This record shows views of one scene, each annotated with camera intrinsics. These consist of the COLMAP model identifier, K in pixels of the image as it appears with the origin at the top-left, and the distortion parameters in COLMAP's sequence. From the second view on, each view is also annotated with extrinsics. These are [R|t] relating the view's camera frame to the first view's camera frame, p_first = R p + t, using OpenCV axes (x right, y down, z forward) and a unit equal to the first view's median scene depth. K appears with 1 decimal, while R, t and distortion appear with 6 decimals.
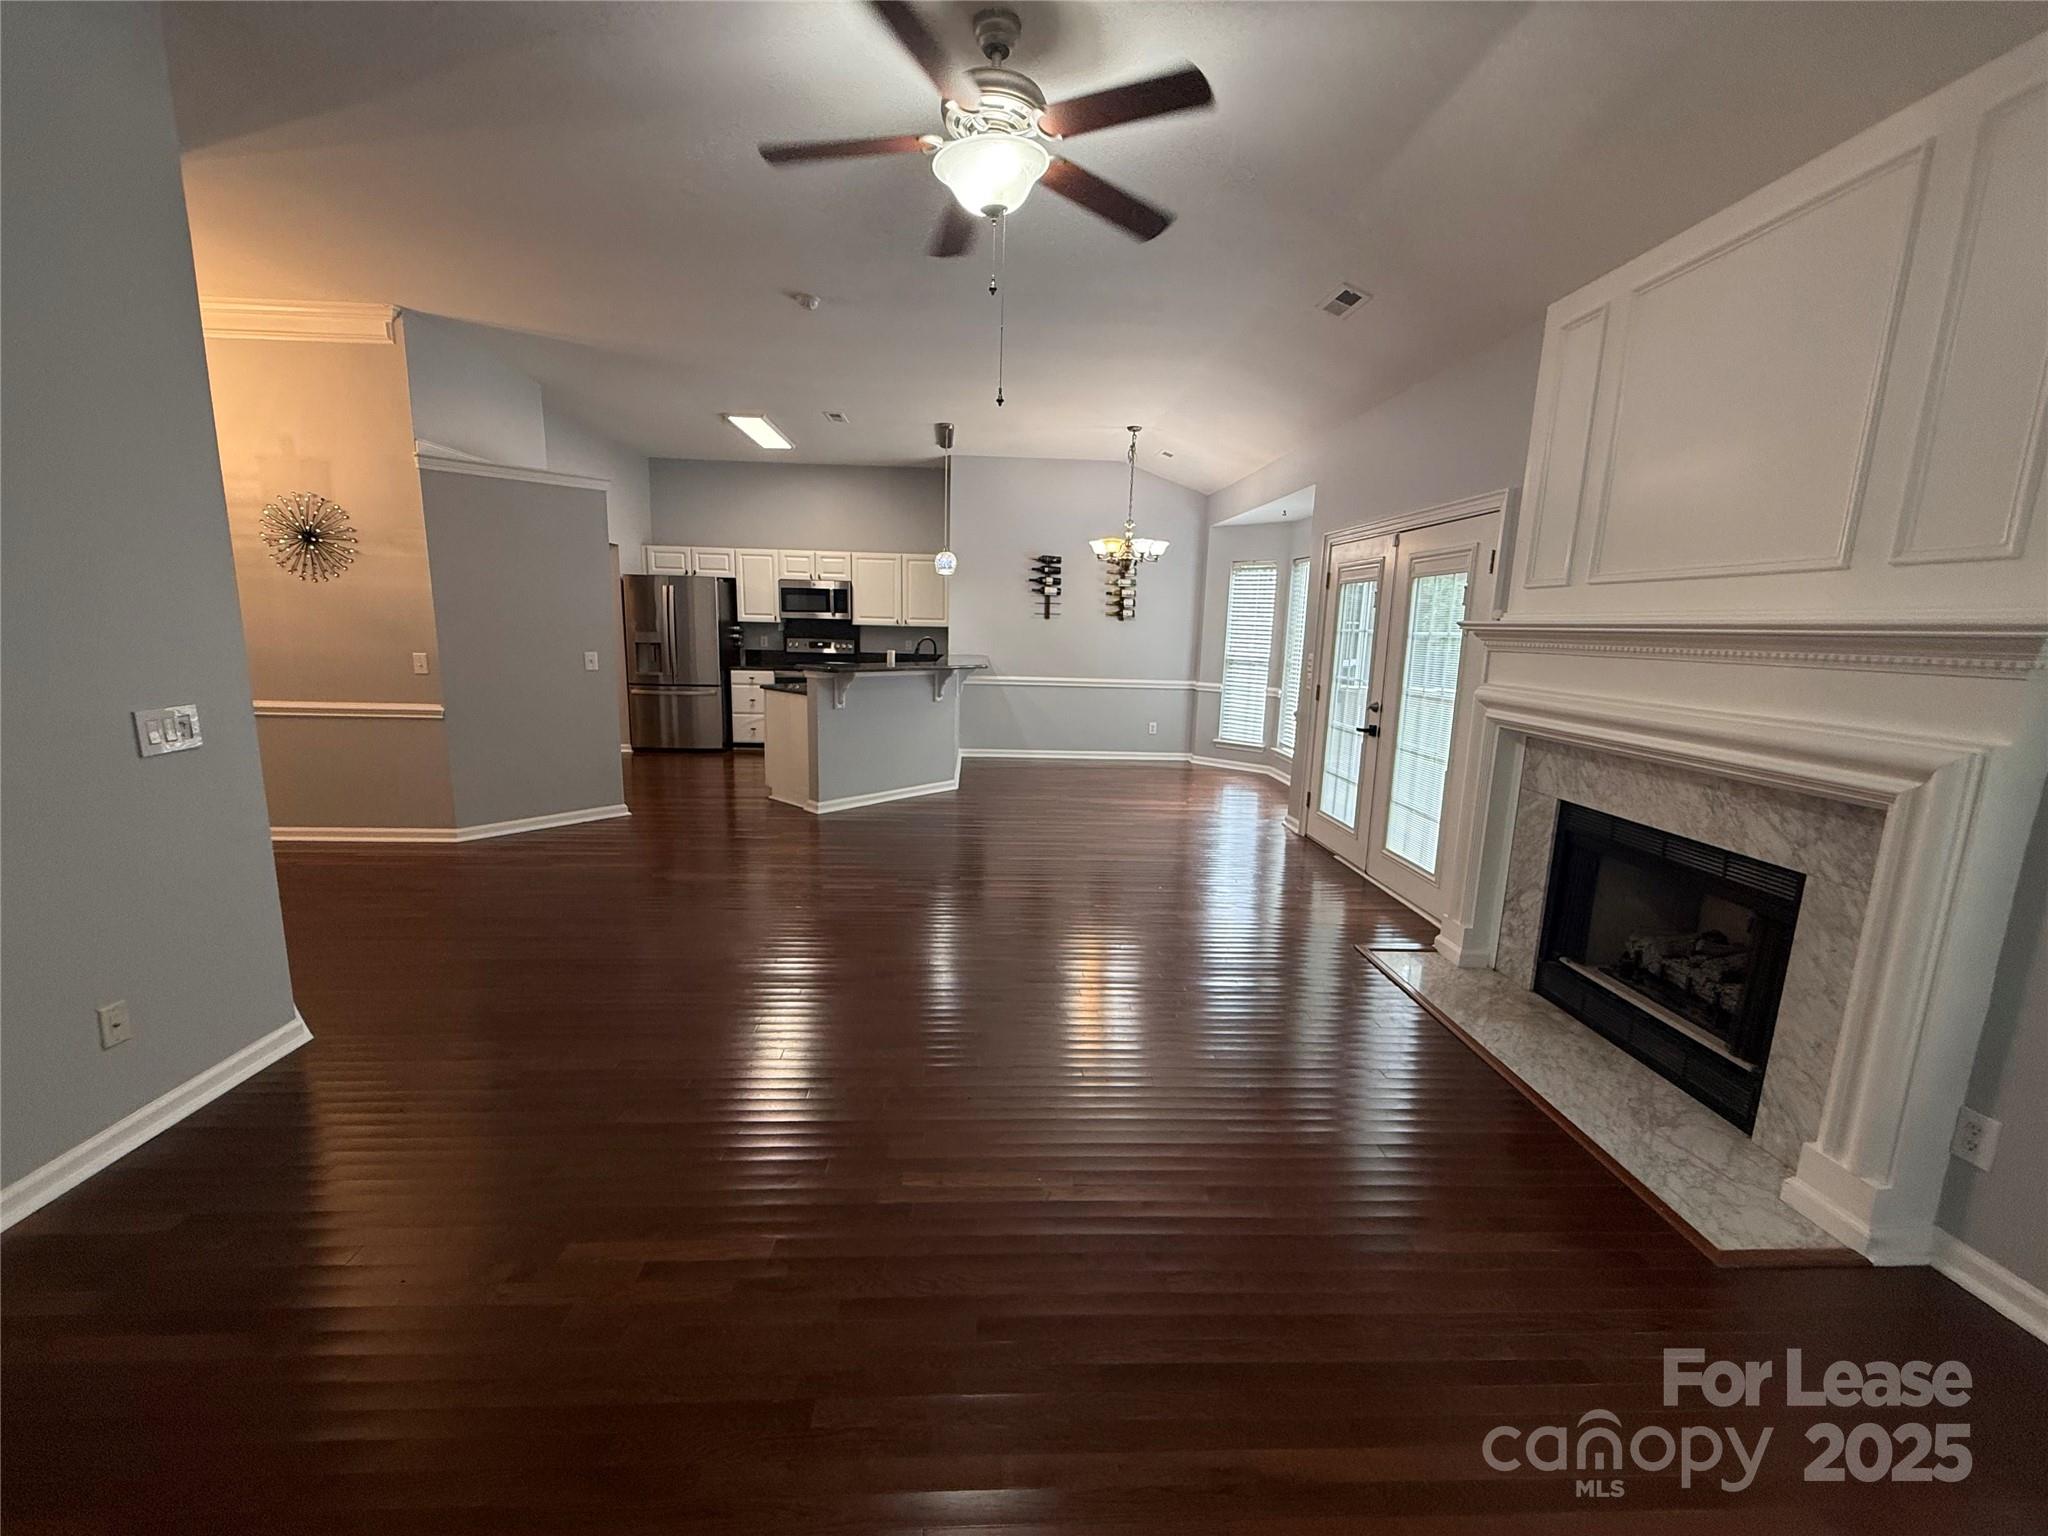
lens RADIAL K [[818.4, 0, 1031.7], [0, 818.4, 761.9], [0, 0, 1]] dist [0.001533, 0.000074]
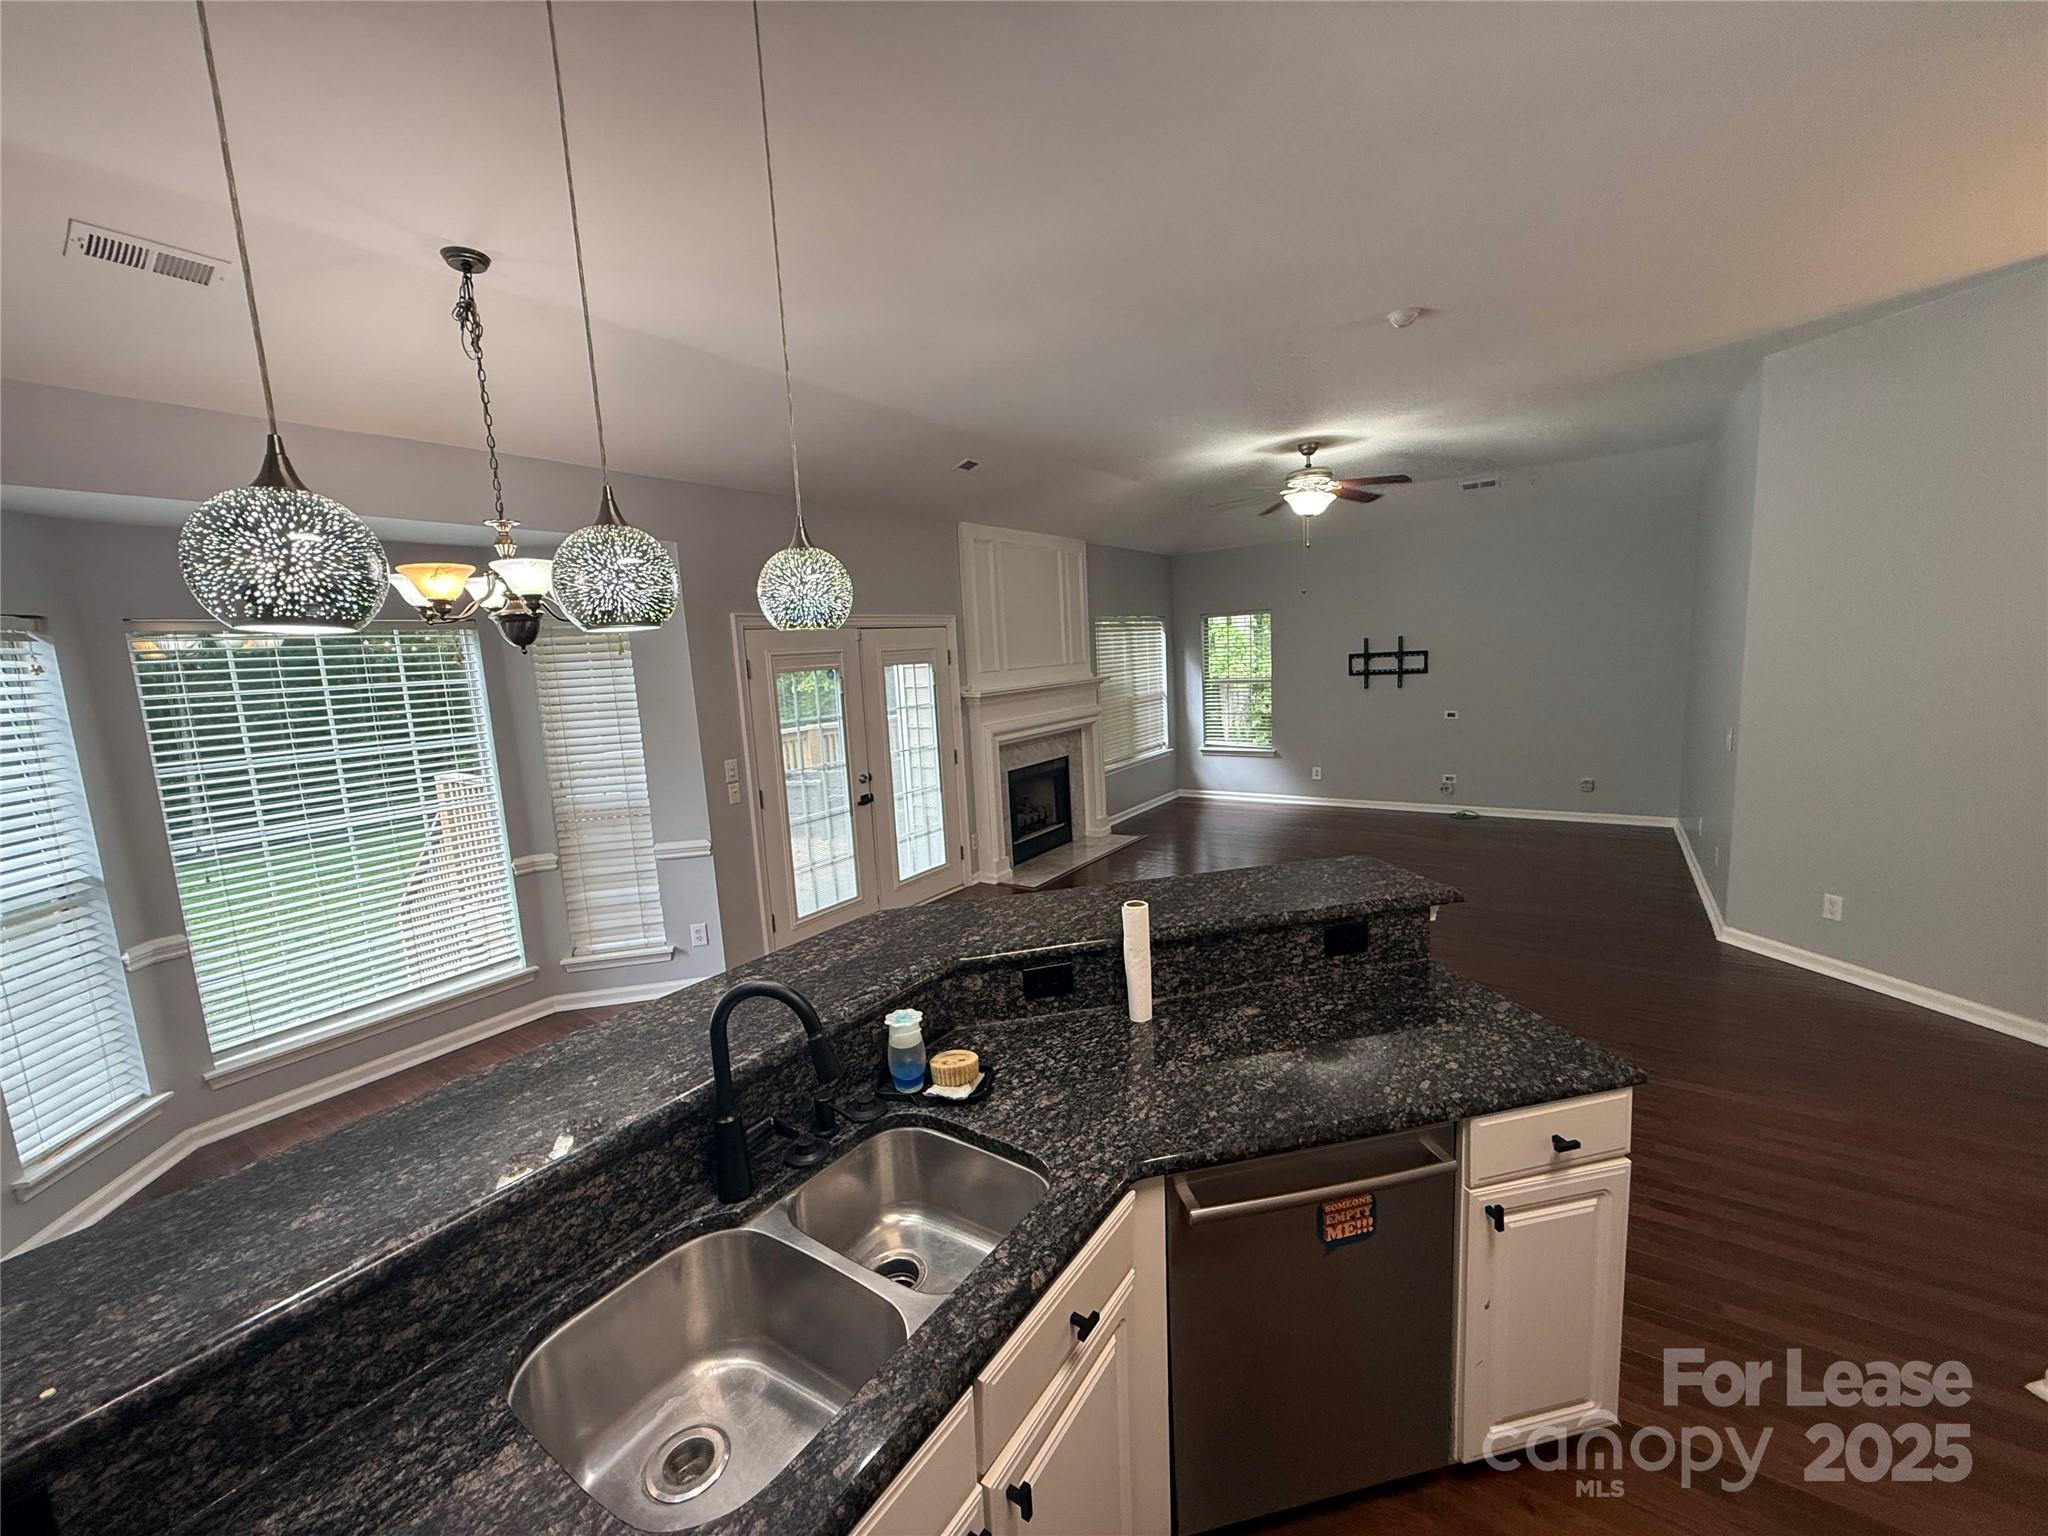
lens RADIAL K [[818.4, 0, 1020.0], [0, 818.4, 766.7], [0, 0, 1]] dist [0.001533, 0.000074]
pose [[-0.793192, -0.069018, 0.605048, -0.244950], [0.133563, 0.949649, 0.283421, -0.211069], [-0.594145, 0.305619, -0.744036, 0.964417]]
